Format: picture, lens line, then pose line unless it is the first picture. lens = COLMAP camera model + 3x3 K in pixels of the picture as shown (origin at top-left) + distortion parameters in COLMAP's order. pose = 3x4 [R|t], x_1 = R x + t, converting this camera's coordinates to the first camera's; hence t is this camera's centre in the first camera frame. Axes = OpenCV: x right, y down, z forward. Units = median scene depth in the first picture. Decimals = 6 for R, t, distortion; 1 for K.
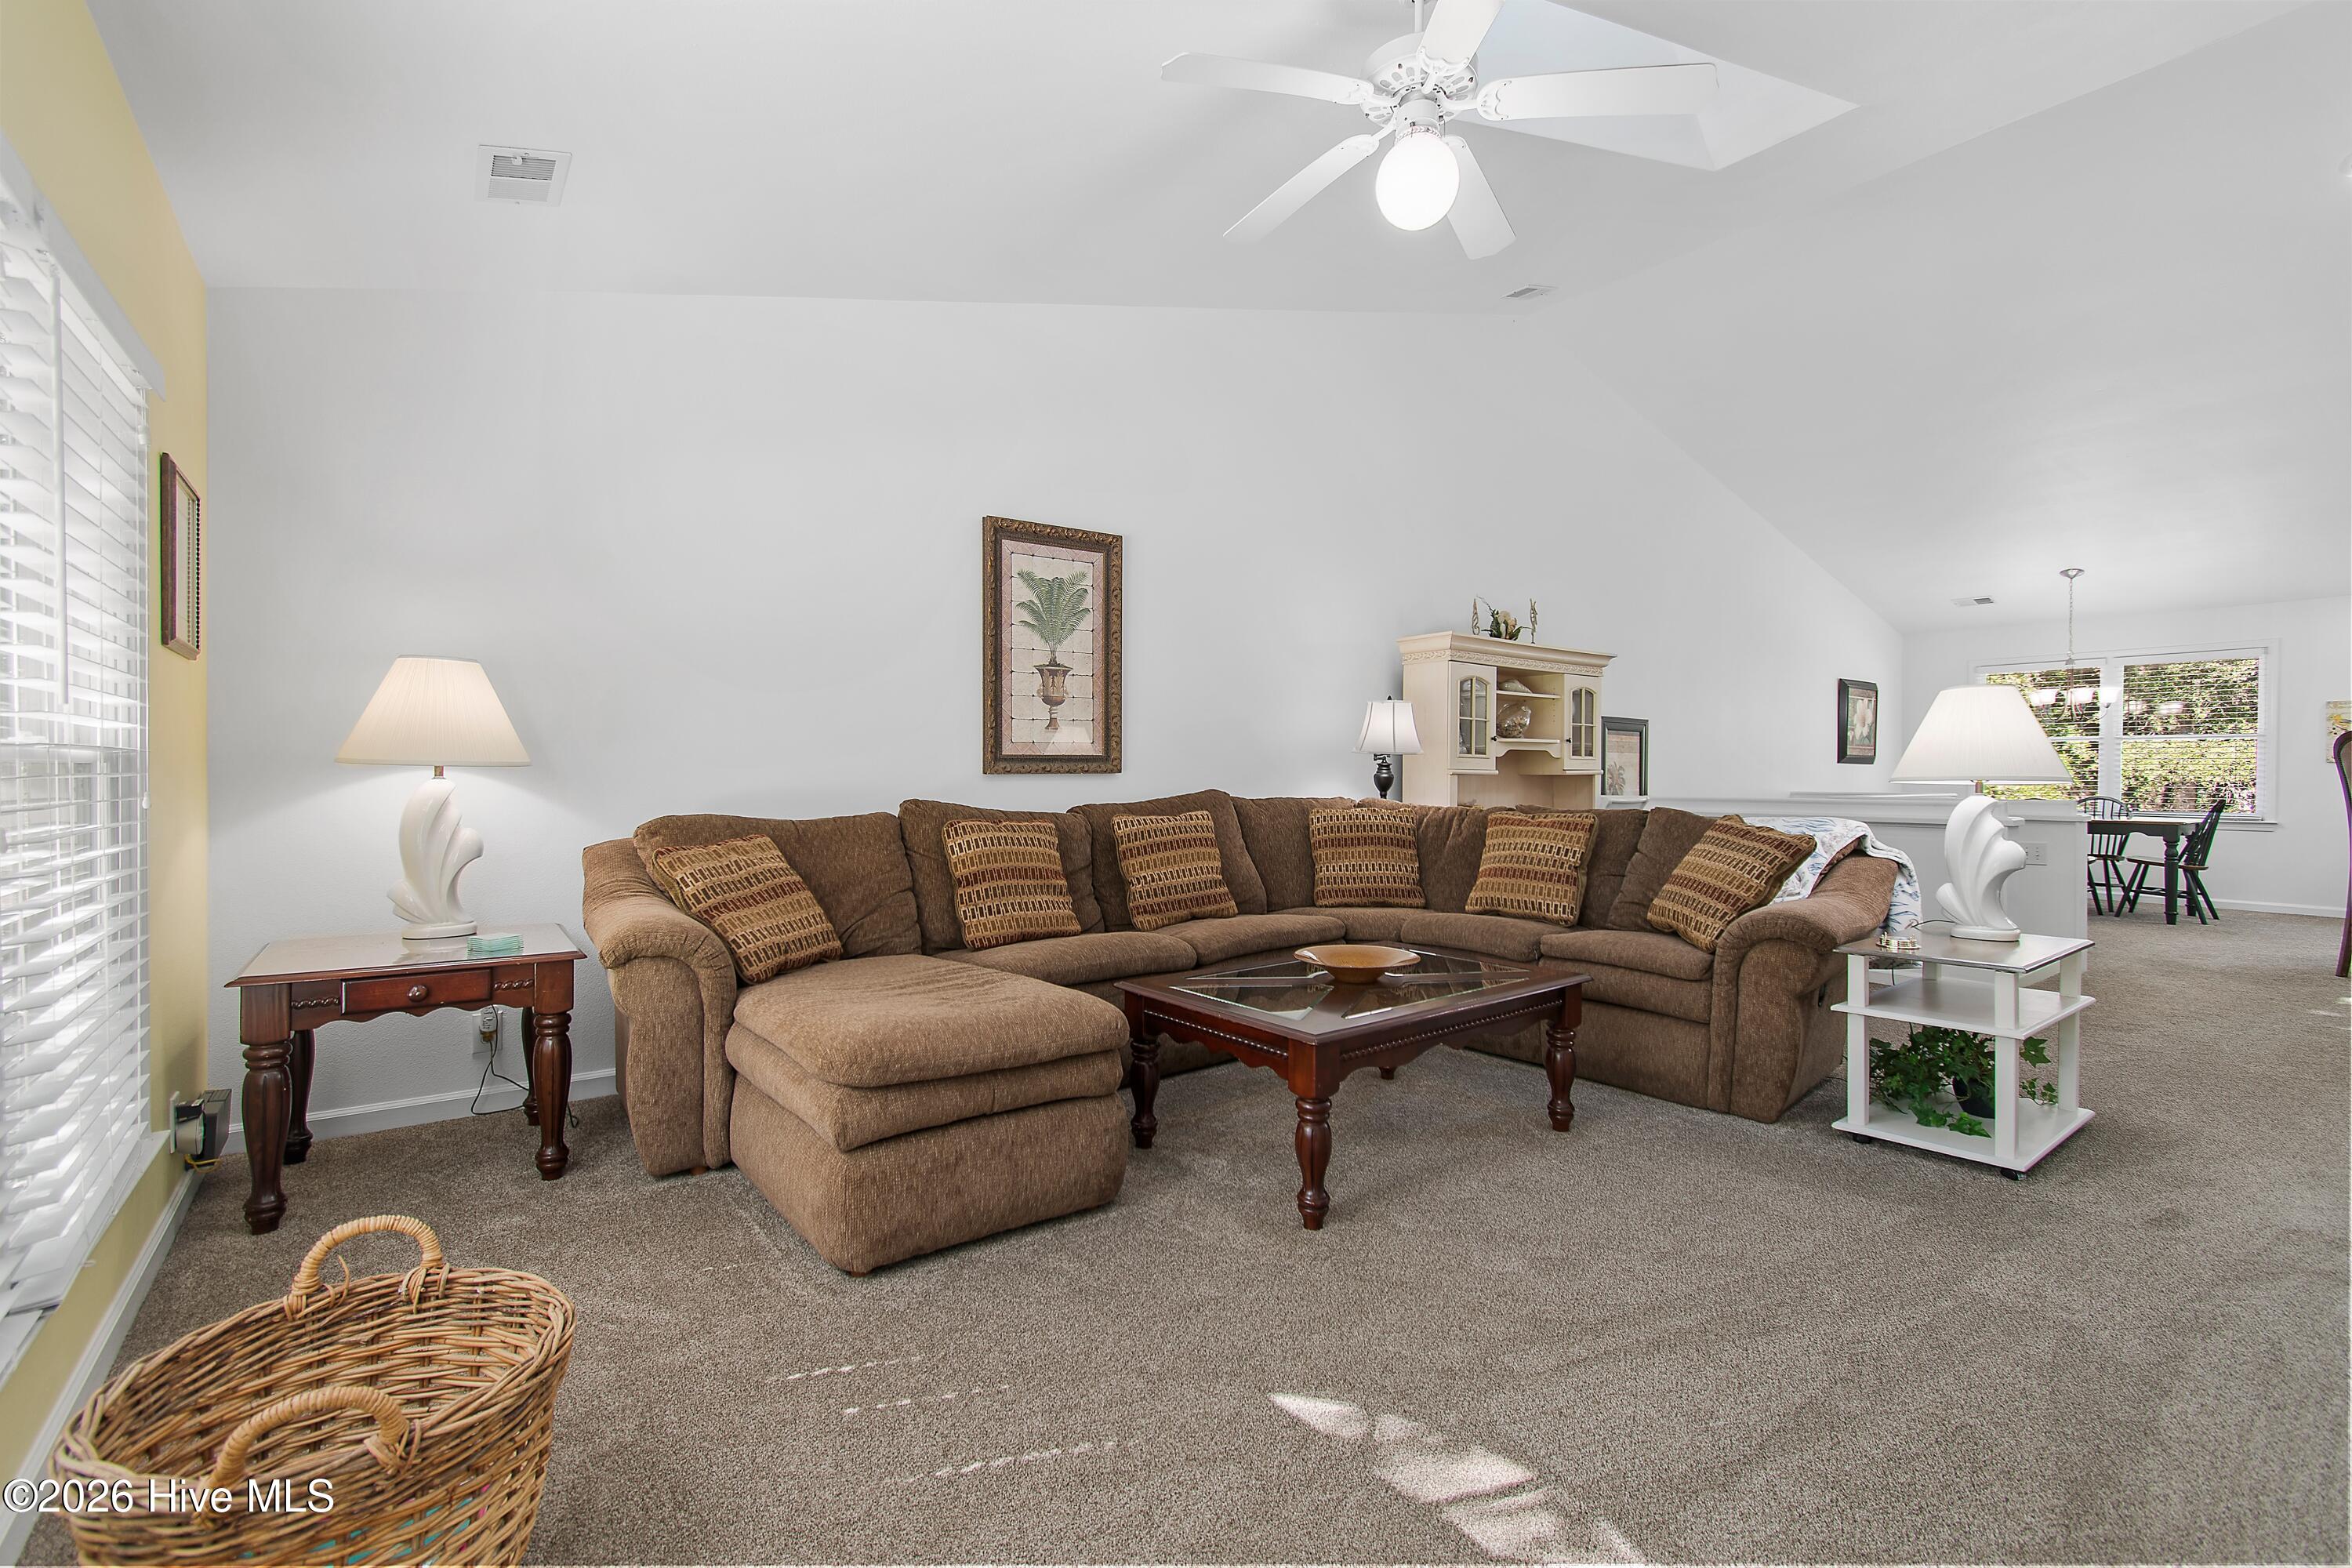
lens RADIAL K [[1052.1, 0, 1185.7], [0, 1052.1, 765.4], [0, 0, 1]] dist [0.002061, 0.000005]
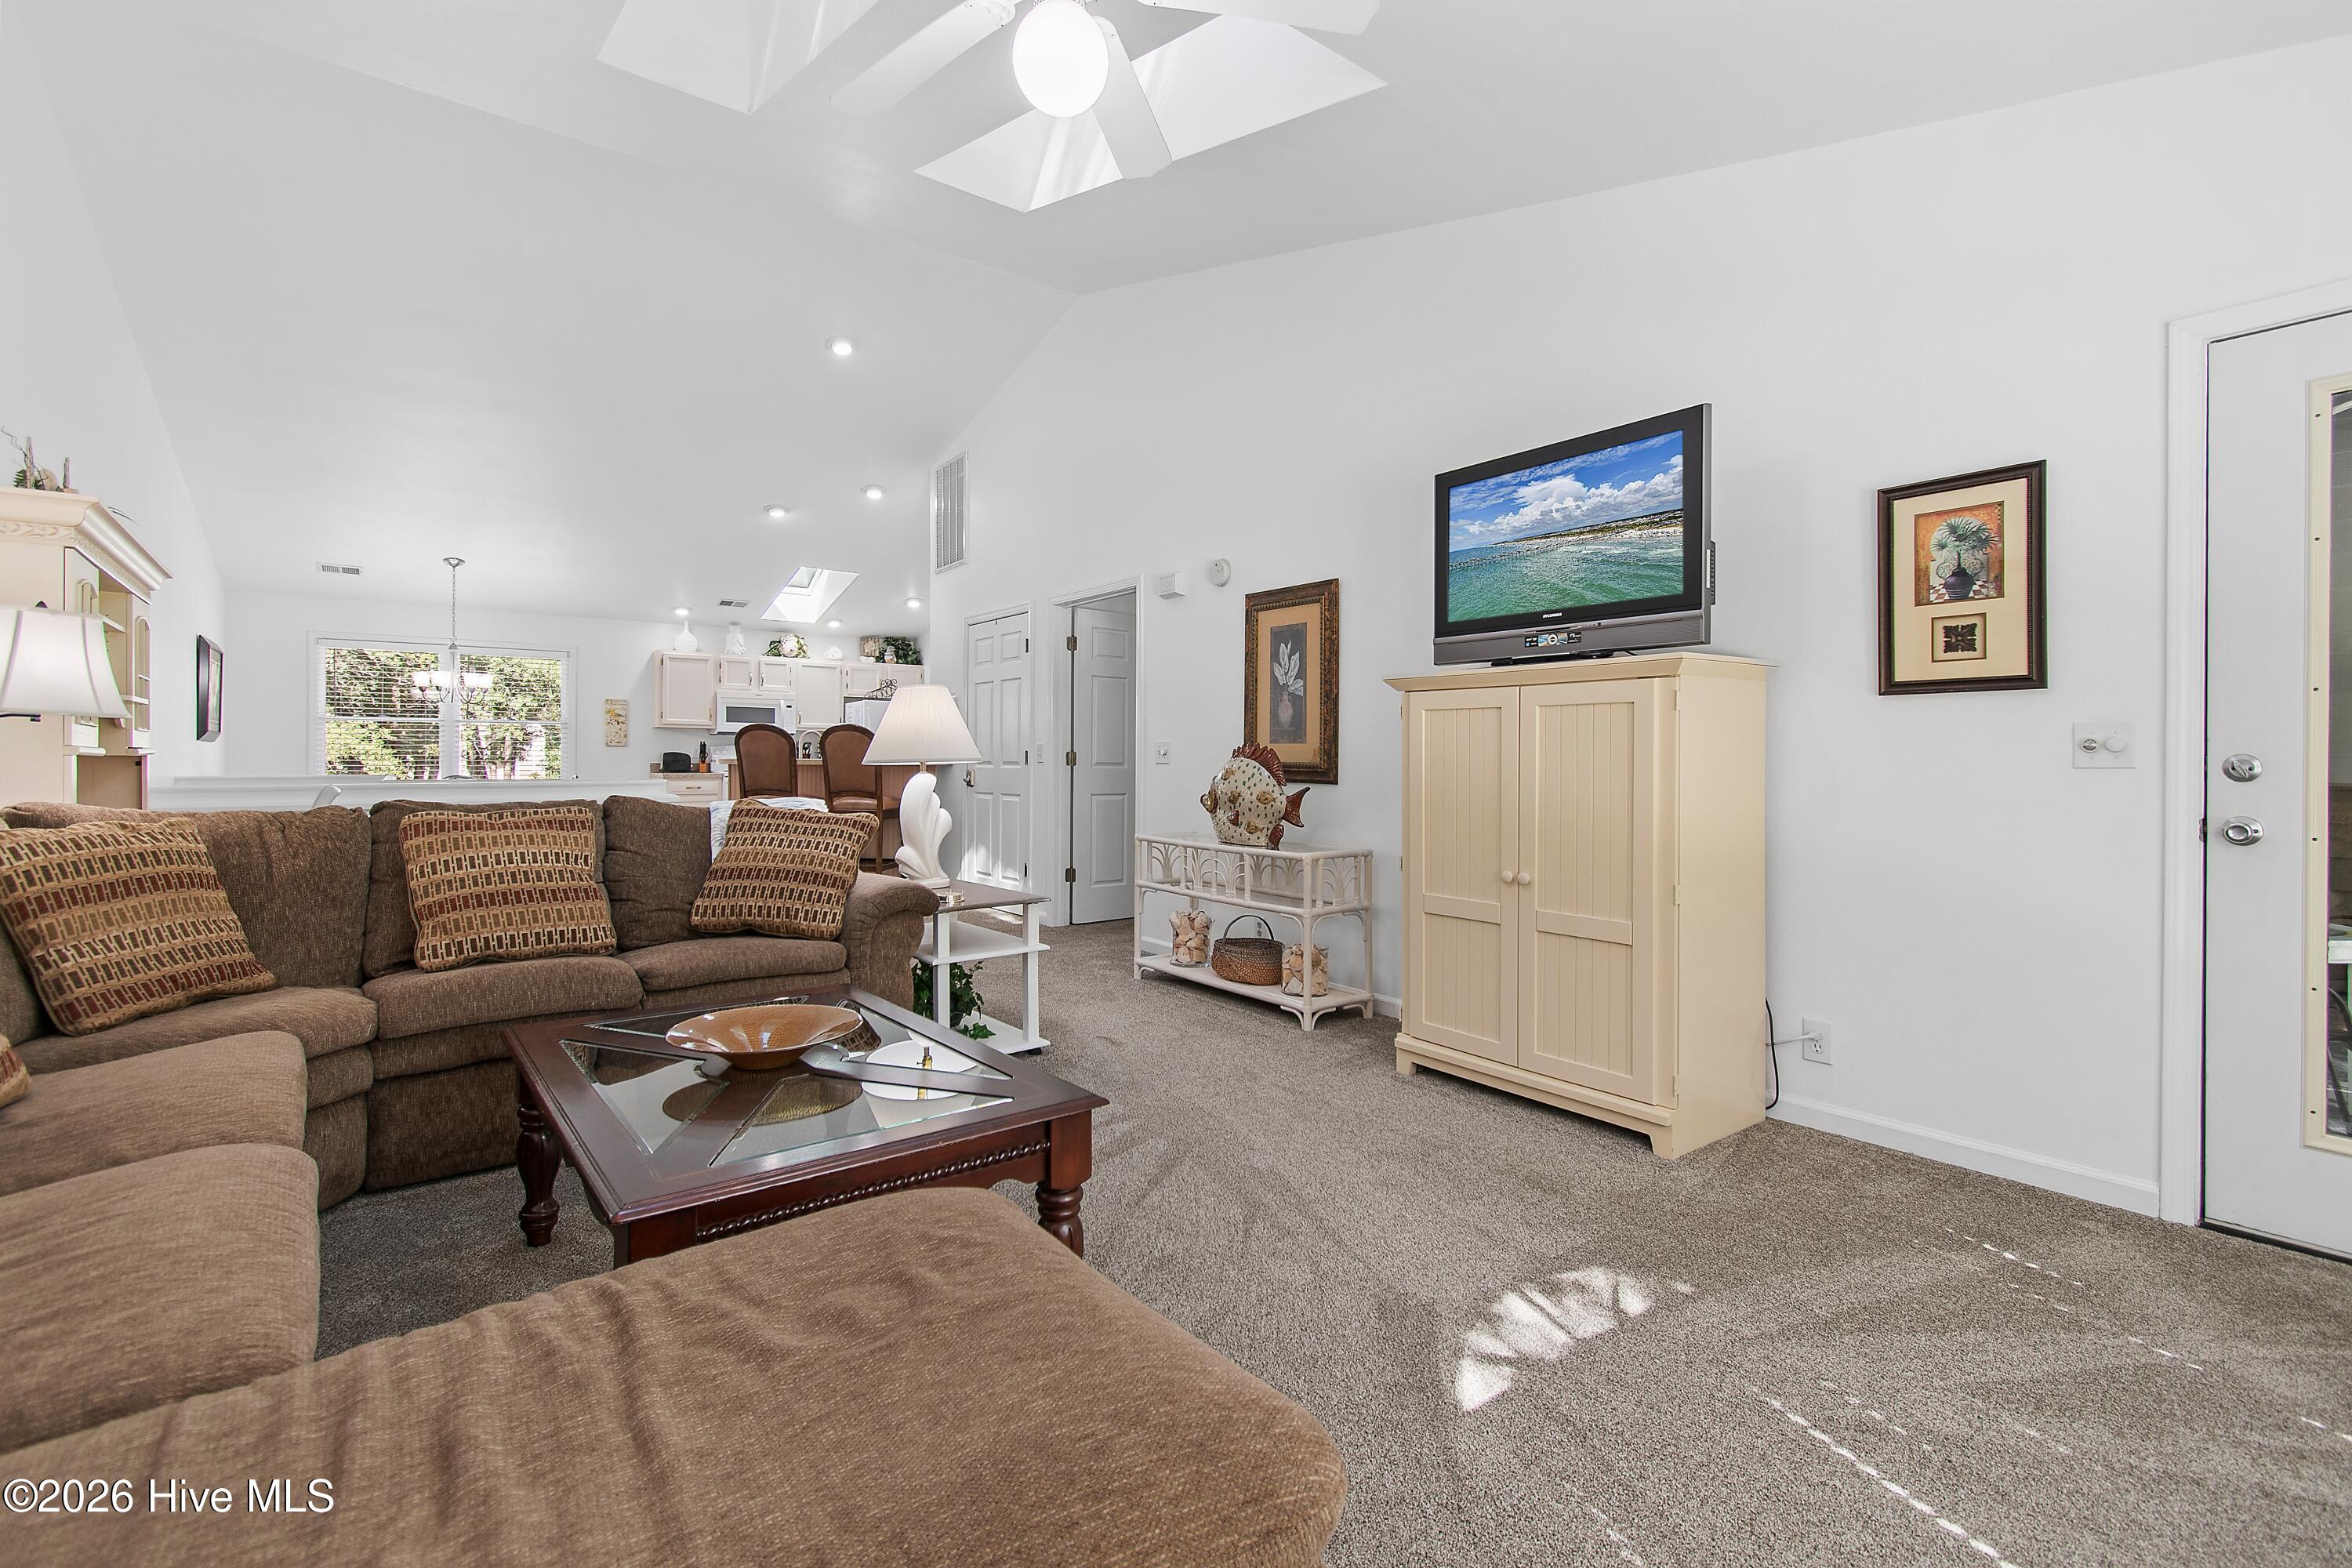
lens RADIAL K [[1052.7, 0, 1168.3], [0, 1052.7, 748.2], [0, 0, 1]] dist [-0.001131, -0.000533]
pose [[0.005239, 0.007057, 0.999961, -0.351919], [-0.009457, 0.999931, -0.007007, 0.004110], [-0.999942, -0.009420, 0.005305, 0.513399]]
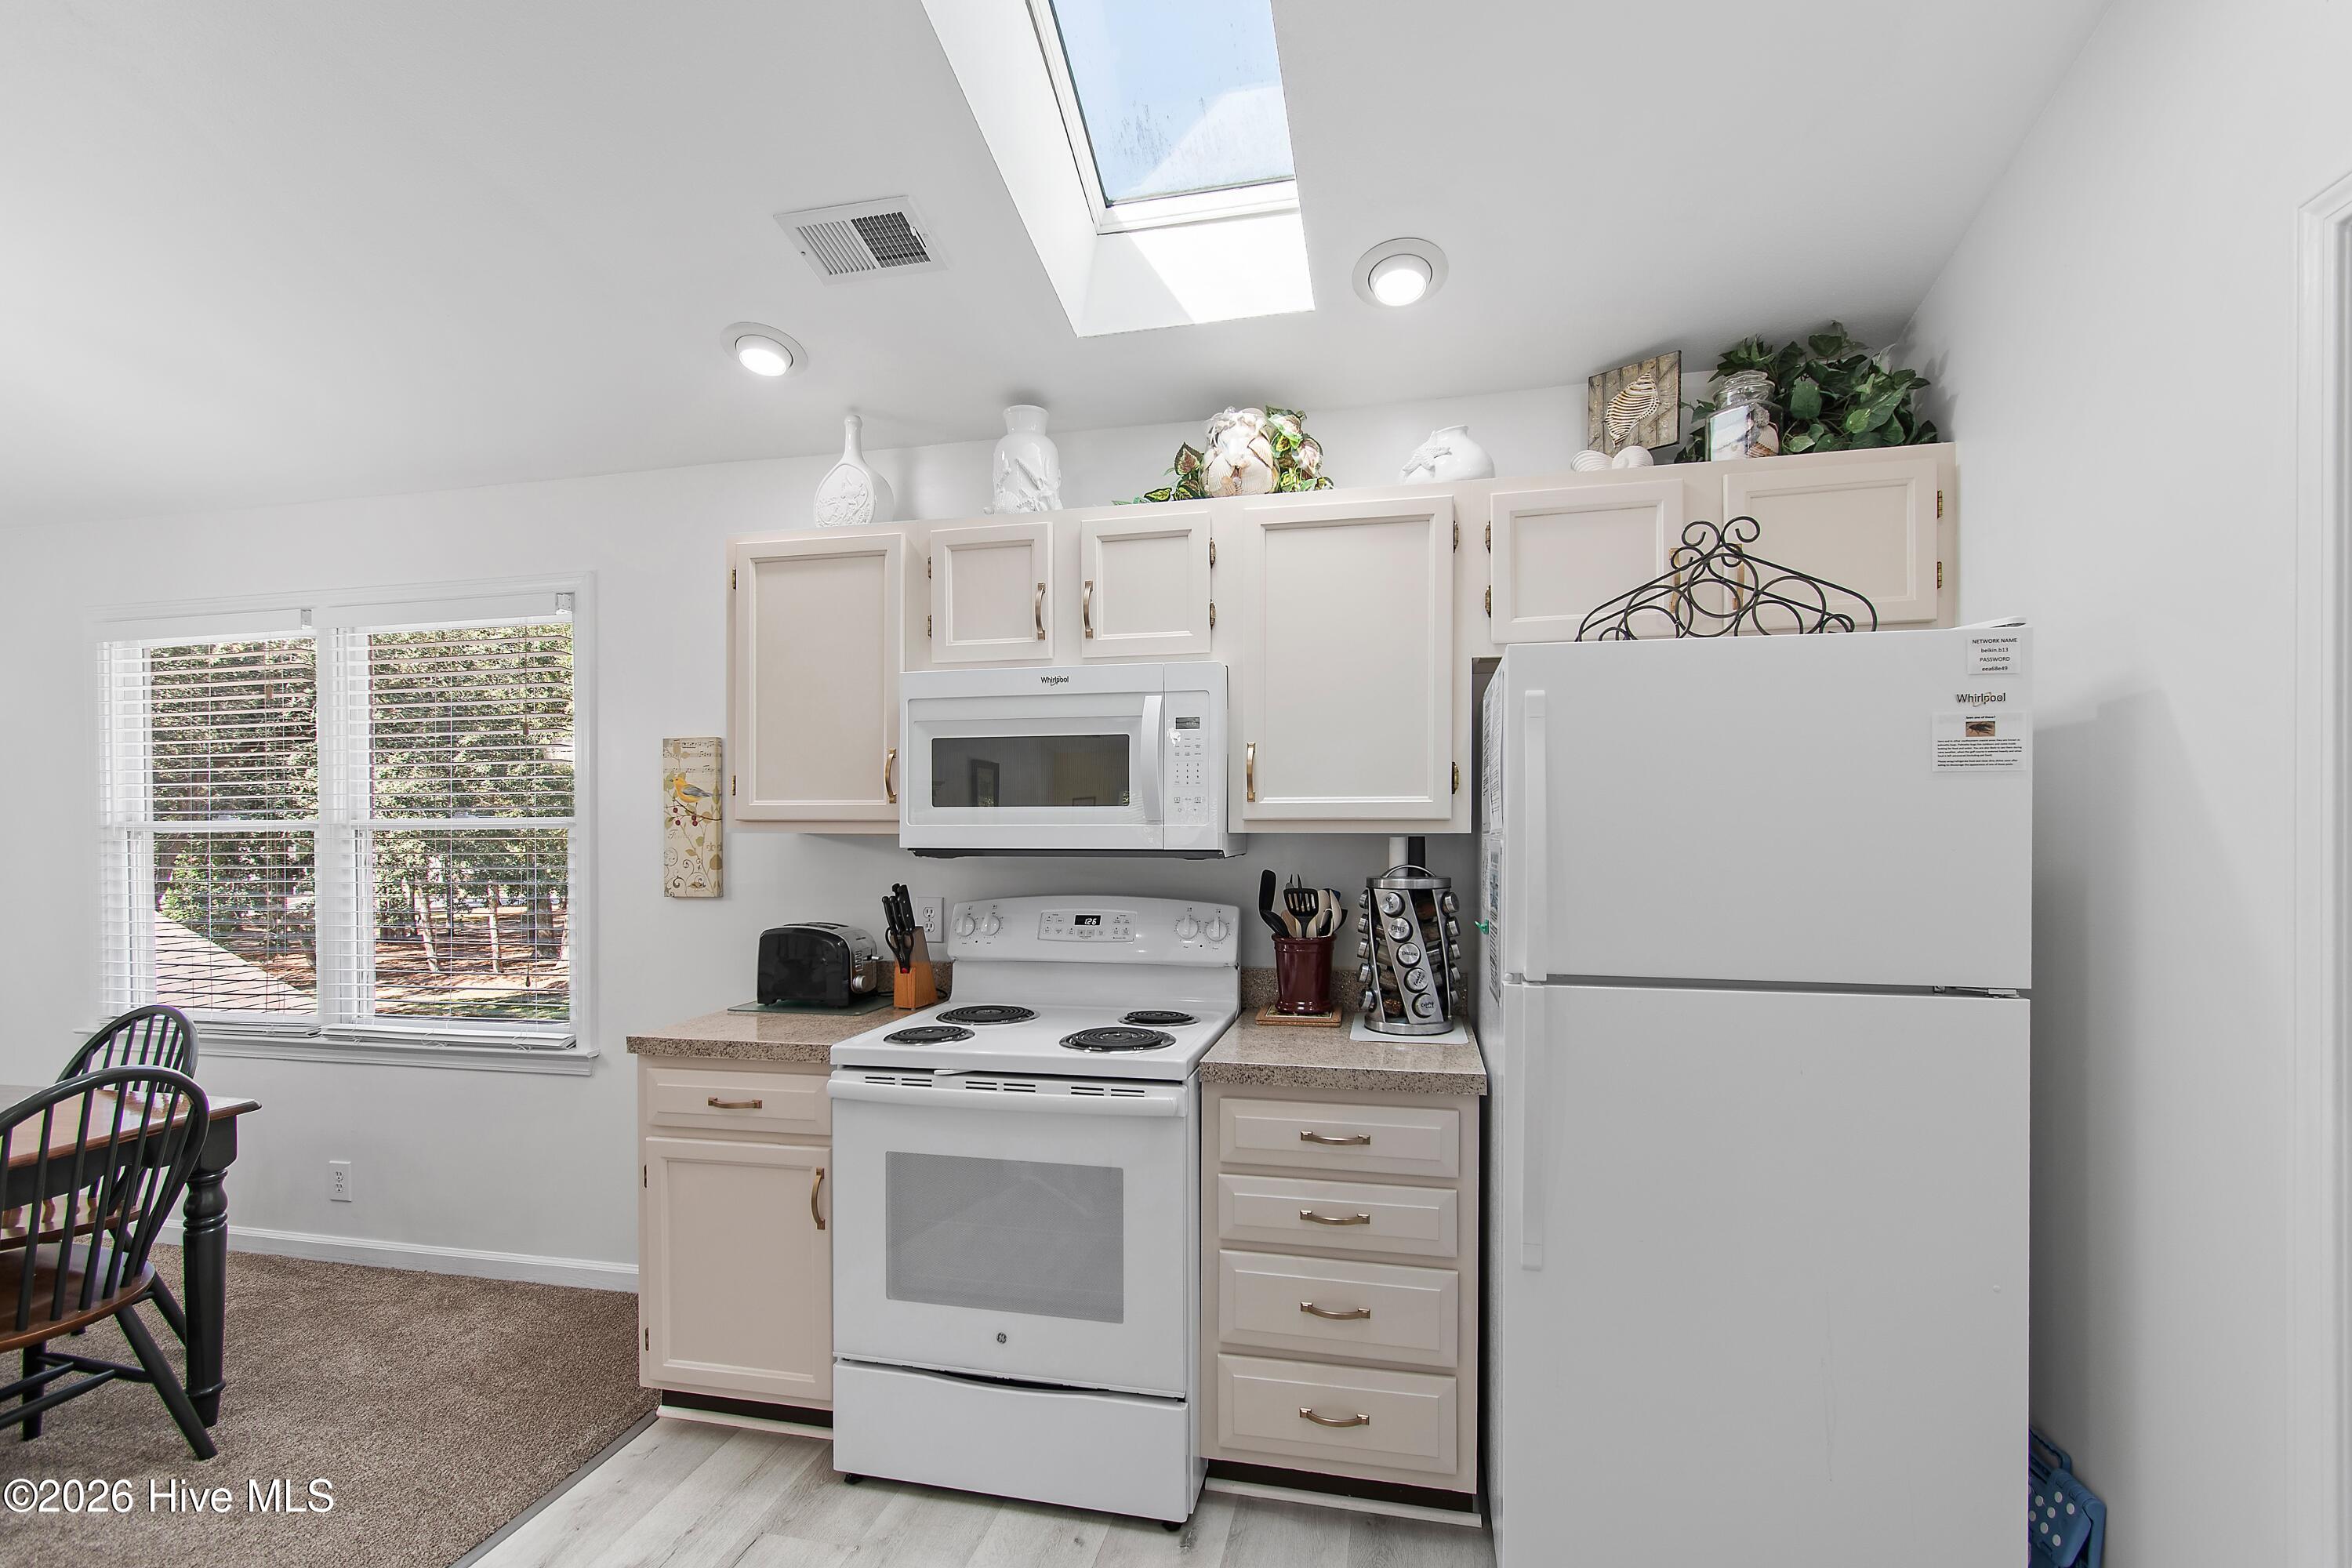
lens RADIAL K [[1066.7, 0, 1170.2], [0, 1066.7, 836.5], [0, 0, 1]] dist [0.004769, 0.000387]
pose [[0.767209, -0.017222, 0.641165, 1.673234], [0.007545, 0.999813, 0.017827, -0.051832], [-0.641352, -0.008839, 0.767196, 0.992150]]
